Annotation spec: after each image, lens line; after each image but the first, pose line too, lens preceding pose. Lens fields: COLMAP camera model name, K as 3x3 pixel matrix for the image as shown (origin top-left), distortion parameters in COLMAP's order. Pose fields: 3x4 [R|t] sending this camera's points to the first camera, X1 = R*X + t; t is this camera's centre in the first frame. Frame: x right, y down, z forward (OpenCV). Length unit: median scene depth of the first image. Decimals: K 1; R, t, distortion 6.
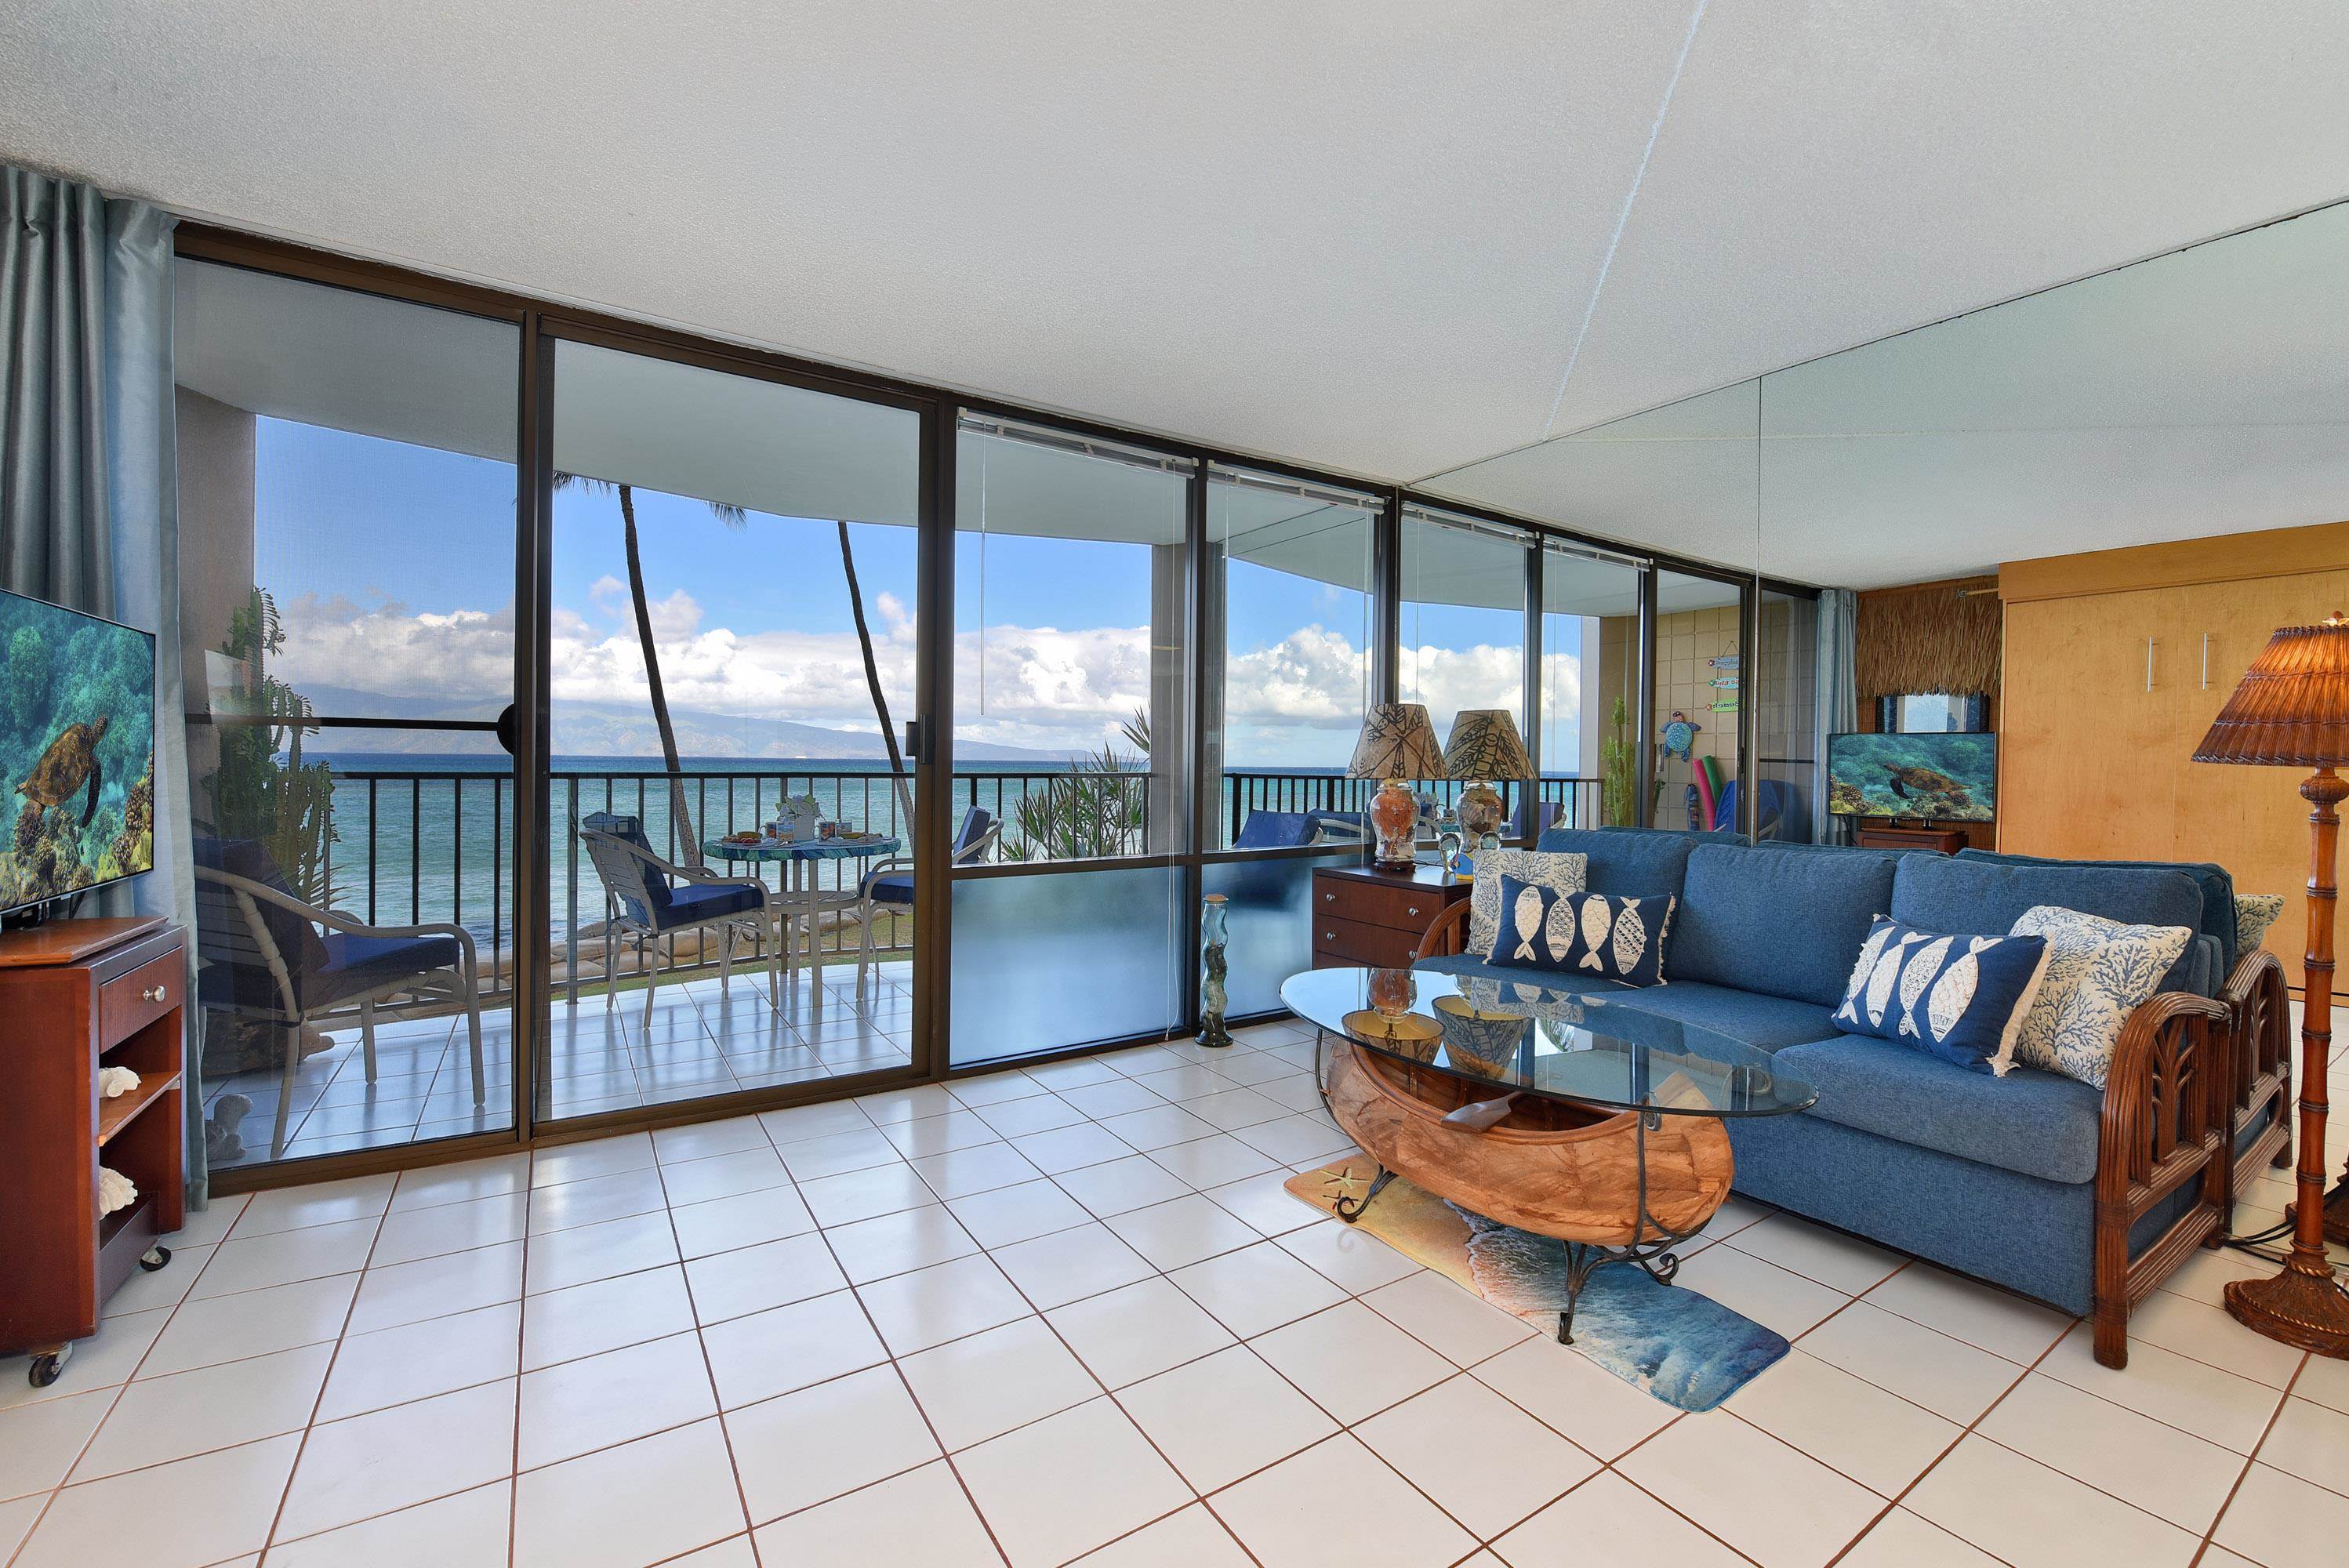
lens RADIAL K [[997.1, 0, 1123.9], [0, 997.1, 779.7], [0, 0, 1]] dist [-0.007010, -0.000551]
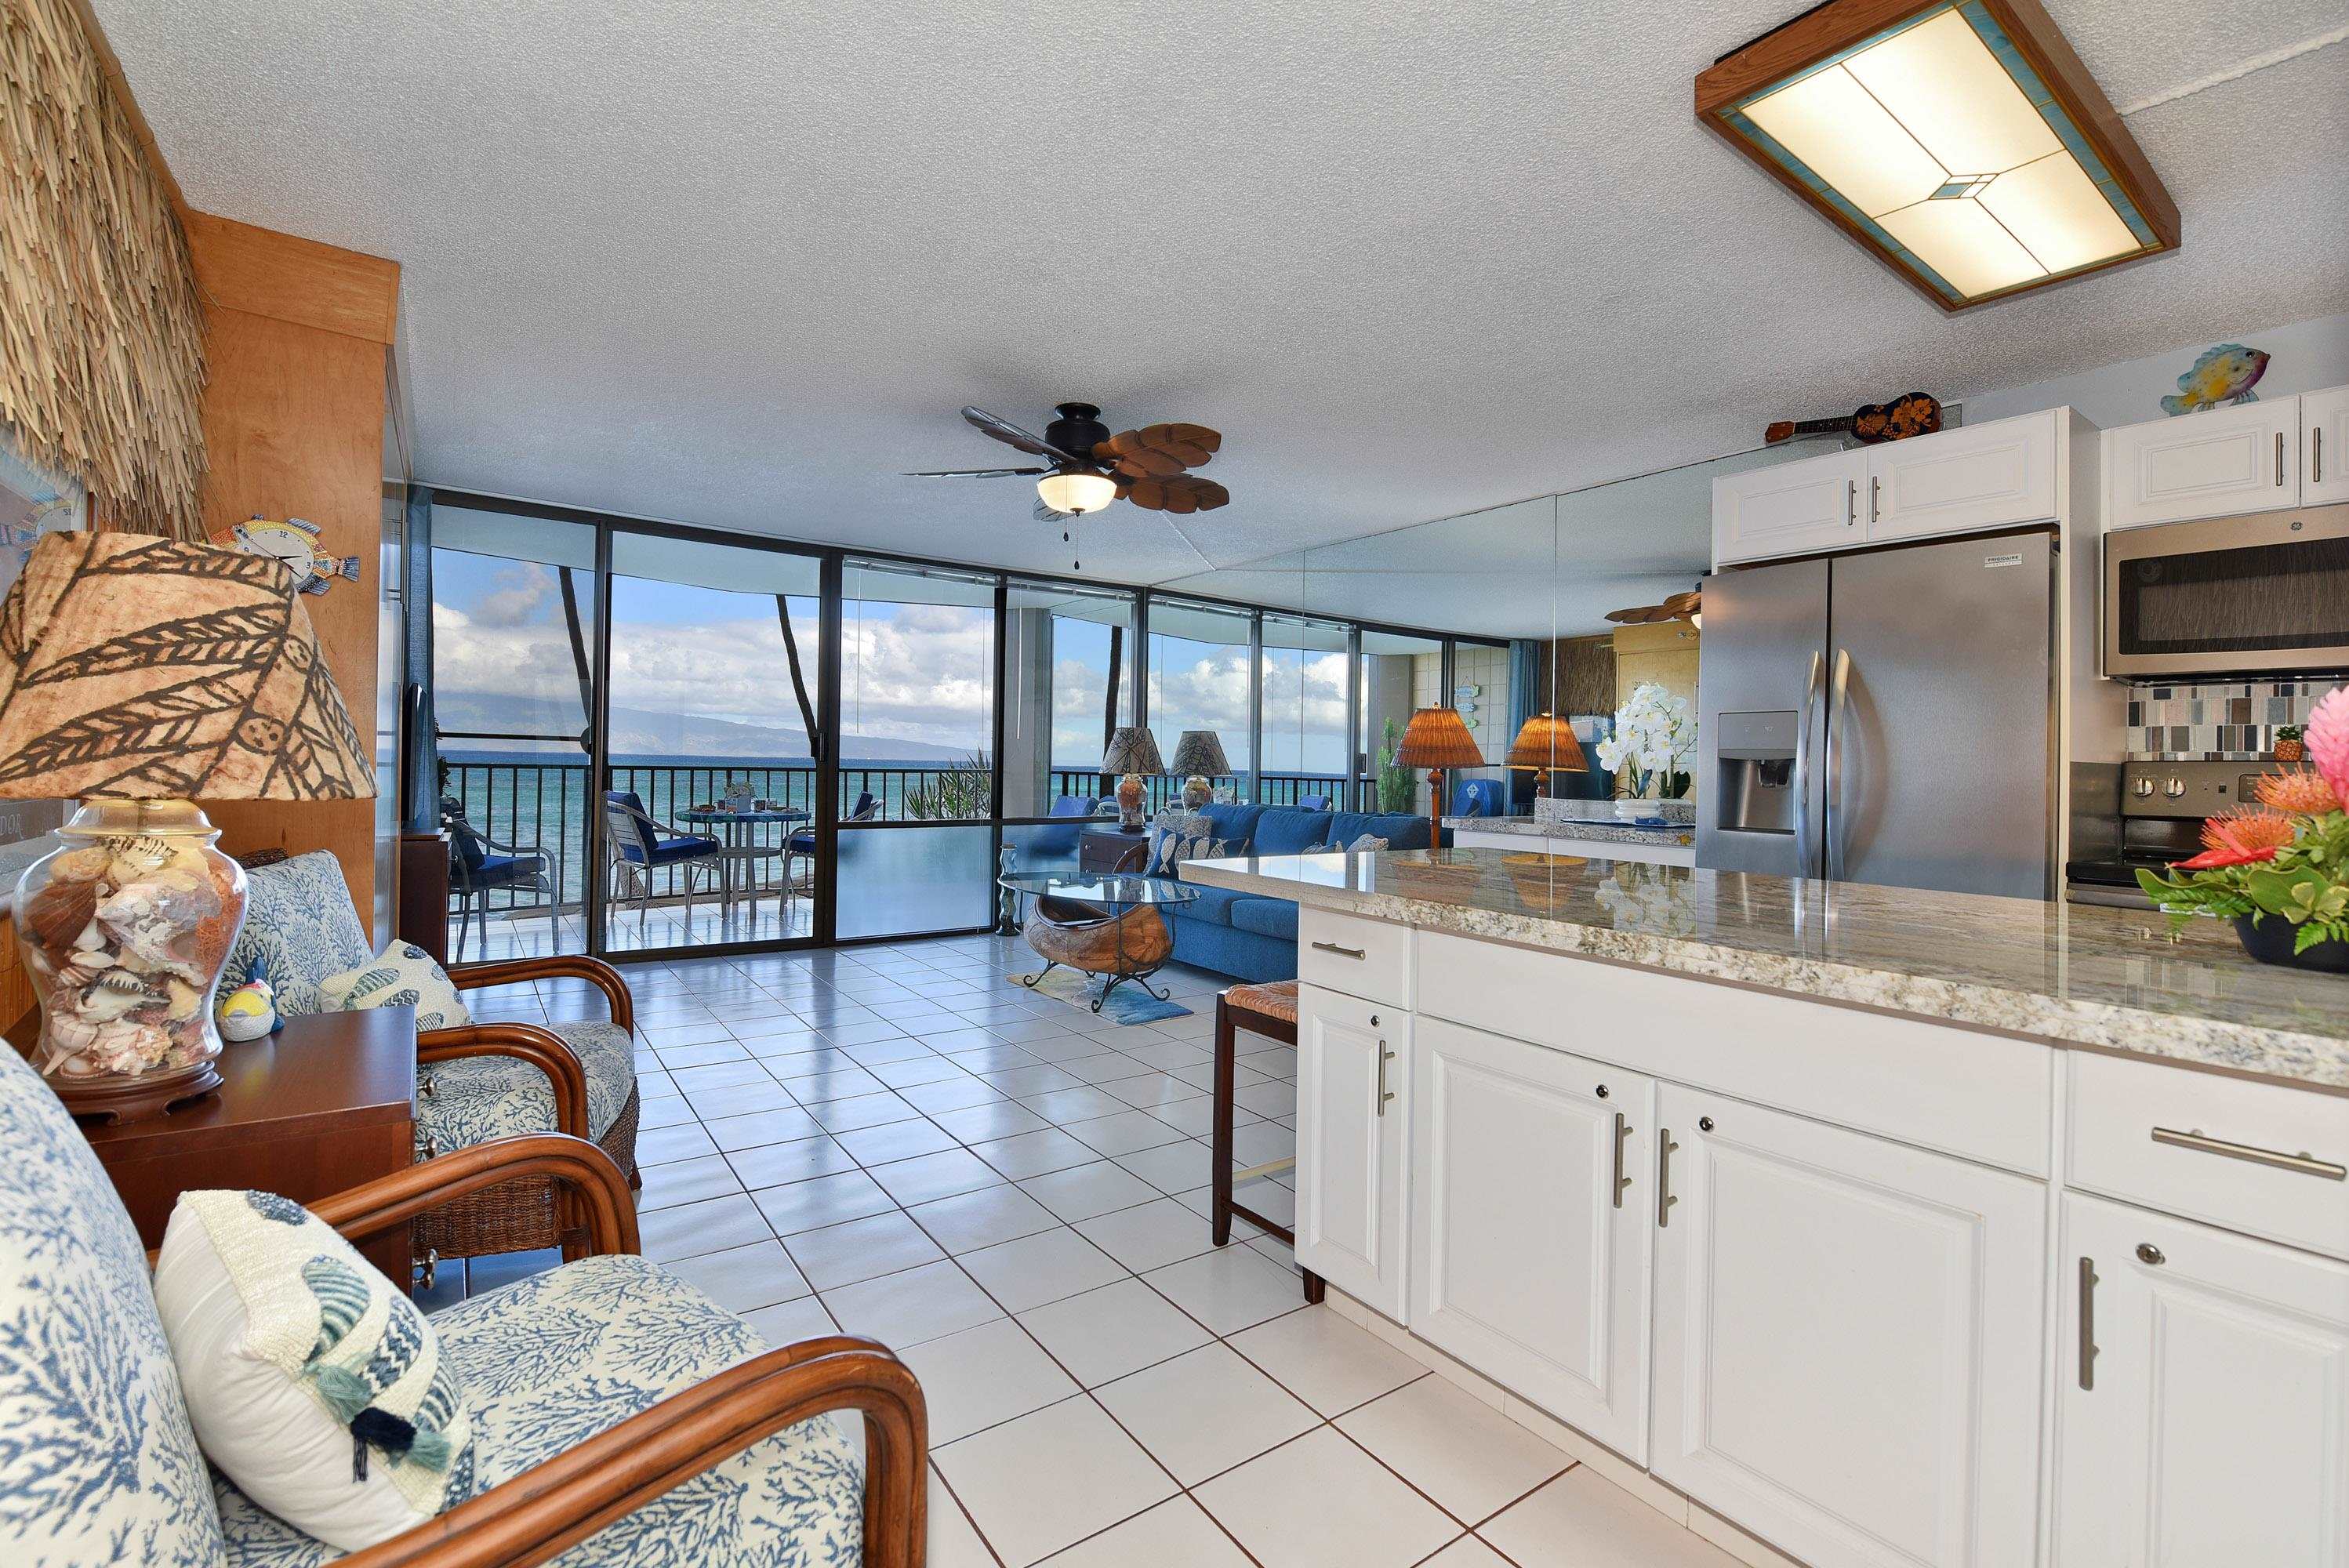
lens RADIAL K [[1008.8, 0, 1157.3], [0, 1008.8, 760.4], [0, 0, 1]] dist [0.008363, -0.000517]
pose [[0.995591, 0.008517, 0.093417, 0.185670], [-0.006418, 0.999721, -0.022748, 0.016470], [-0.093585, 0.022048, 0.995367, -0.684945]]
